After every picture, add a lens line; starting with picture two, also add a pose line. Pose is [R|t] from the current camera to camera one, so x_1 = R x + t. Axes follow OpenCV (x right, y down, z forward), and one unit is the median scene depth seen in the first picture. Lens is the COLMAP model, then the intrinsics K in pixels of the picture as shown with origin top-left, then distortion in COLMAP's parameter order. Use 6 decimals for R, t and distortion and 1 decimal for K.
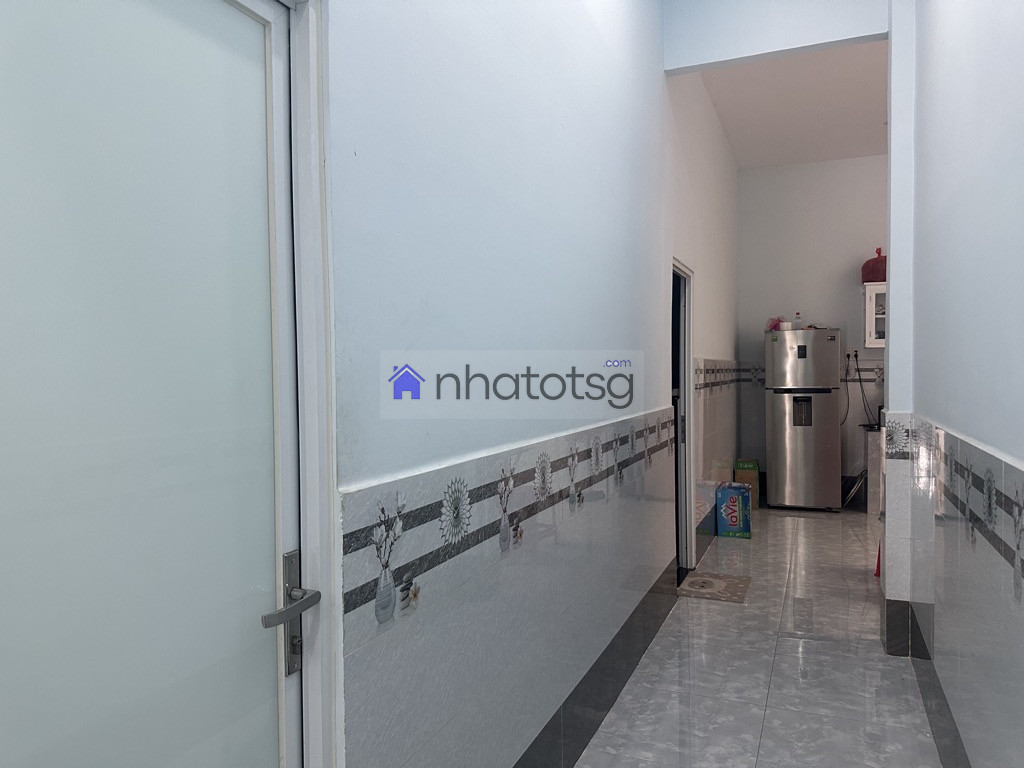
lens RADIAL K [[719.7, 0, 512.0], [0, 719.7, 384.0], [0, 0, 1]] dist [0.003583, 0.000947]
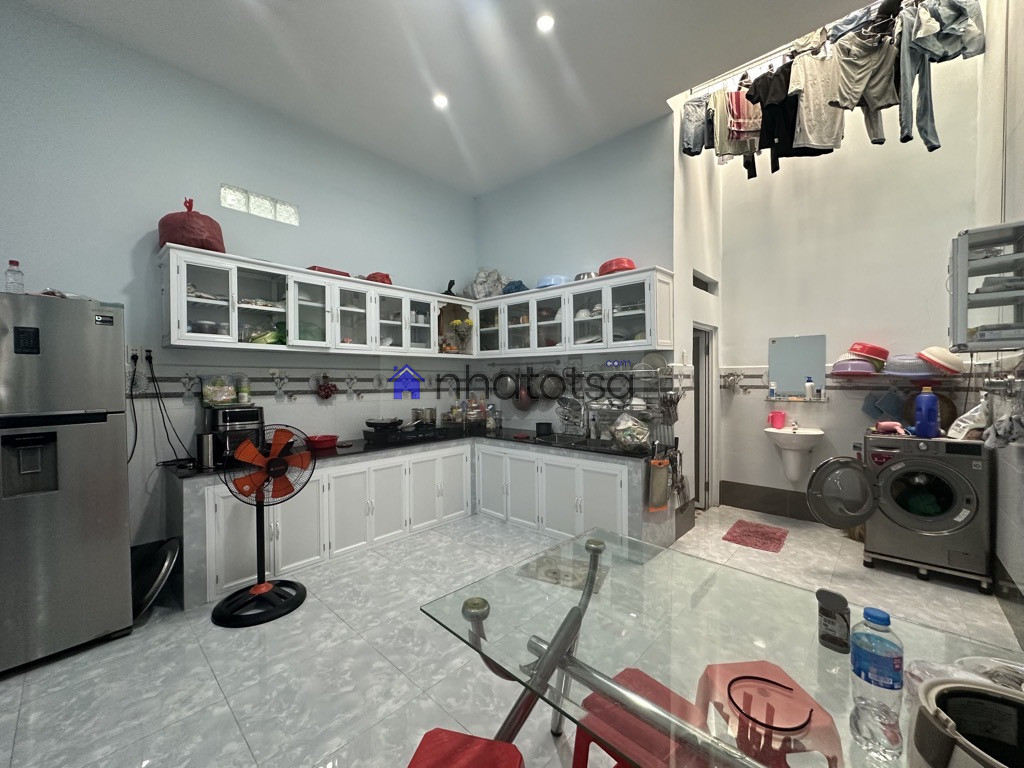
lens RADIAL K [[409.4, 0, 512.0], [0, 409.4, 384.0], [0, 0, 1]] dist [-0.001262, 0.000114]
pose [[0.331880, -0.006739, 0.943297, 0.247474], [0.021903, 0.999760, -0.000564, -0.008511], [-0.943067, 0.020848, 0.331948, 0.592417]]
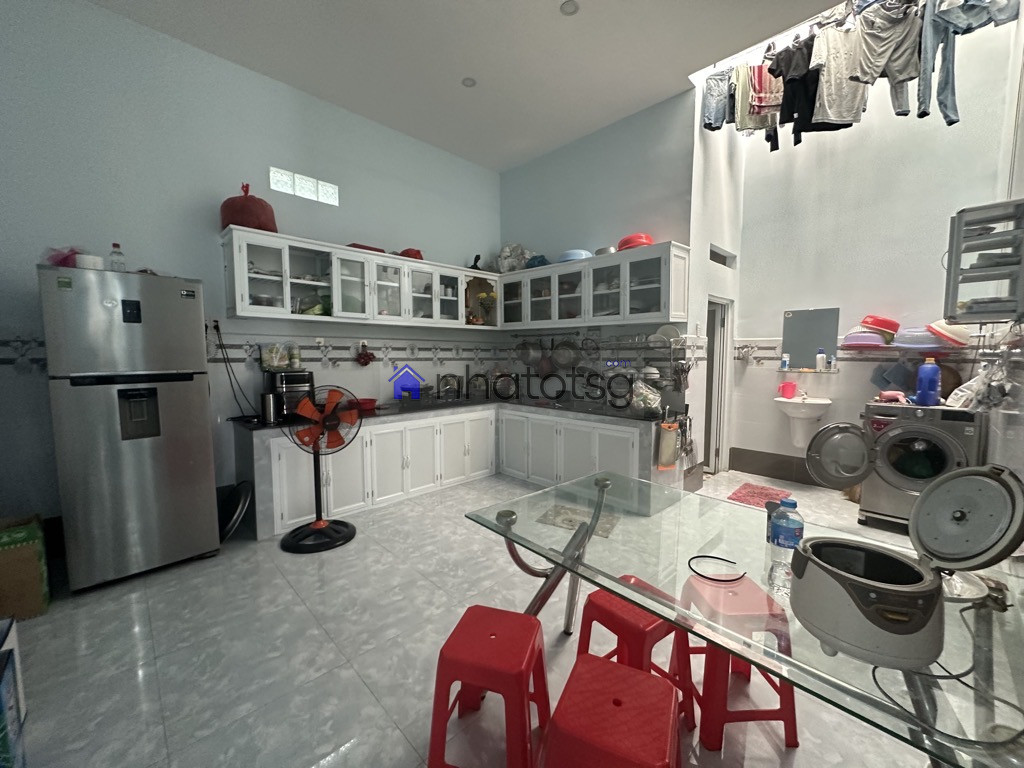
lens RADIAL K [[409.4, 0, 512.0], [0, 409.4, 384.0], [0, 0, 1]] dist [-0.001262, 0.000114]
pose [[0.379841, -0.063552, 0.922866, 0.207605], [0.014189, 0.997920, 0.062880, -0.002933], [-0.924943, -0.010790, 0.379953, 0.579922]]
